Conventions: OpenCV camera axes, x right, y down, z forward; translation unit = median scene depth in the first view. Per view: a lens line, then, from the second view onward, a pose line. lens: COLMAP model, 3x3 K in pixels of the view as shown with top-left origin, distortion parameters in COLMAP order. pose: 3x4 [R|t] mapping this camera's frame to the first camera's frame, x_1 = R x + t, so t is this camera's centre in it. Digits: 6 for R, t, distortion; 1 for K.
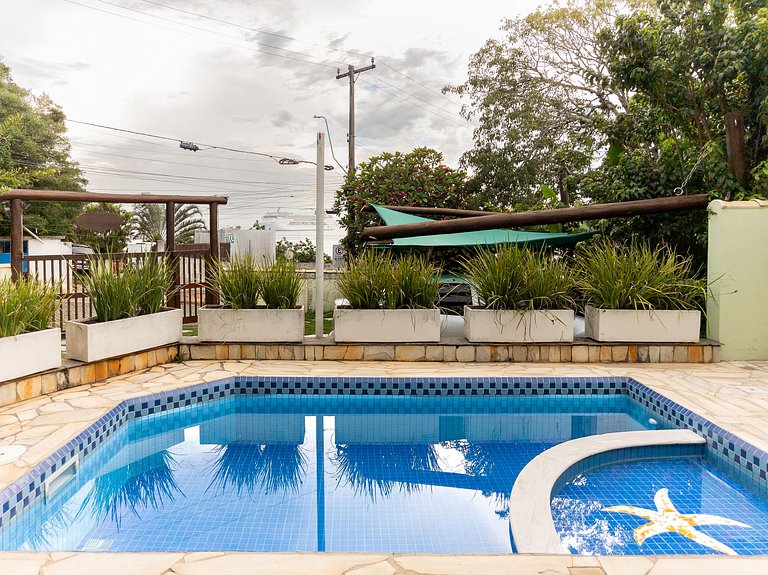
lens RADIAL K [[544.6, 0, 359.2], [0, 544.6, 248.1], [0, 0, 1]] dist [-0.059788, 0.044784]
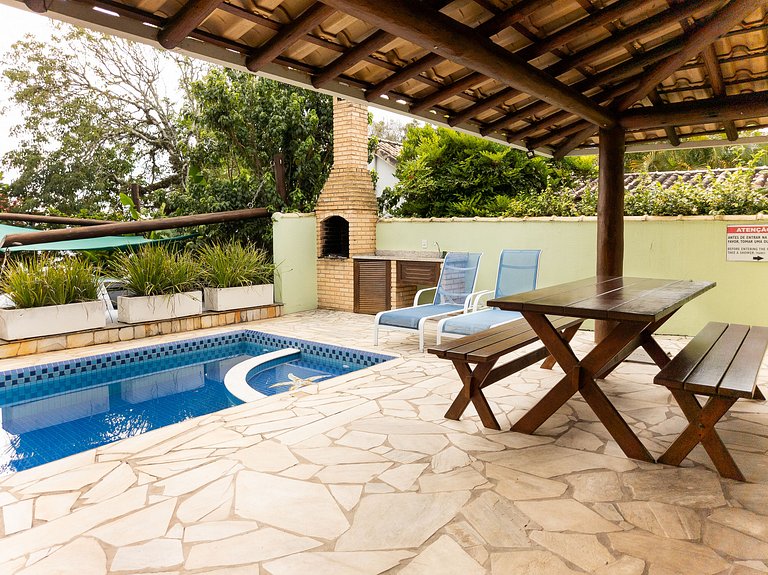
lens RADIAL K [[544.6, 0, 389.2], [0, 544.6, 285.0], [0, 0, 1]] dist [-0.059788, 0.044784]
pose [[0.617050, -0.086315, 0.782176, -0.382519], [0.037370, 0.996059, 0.080437, 0.005638], [-0.786036, -0.020404, 0.617844, -0.235763]]
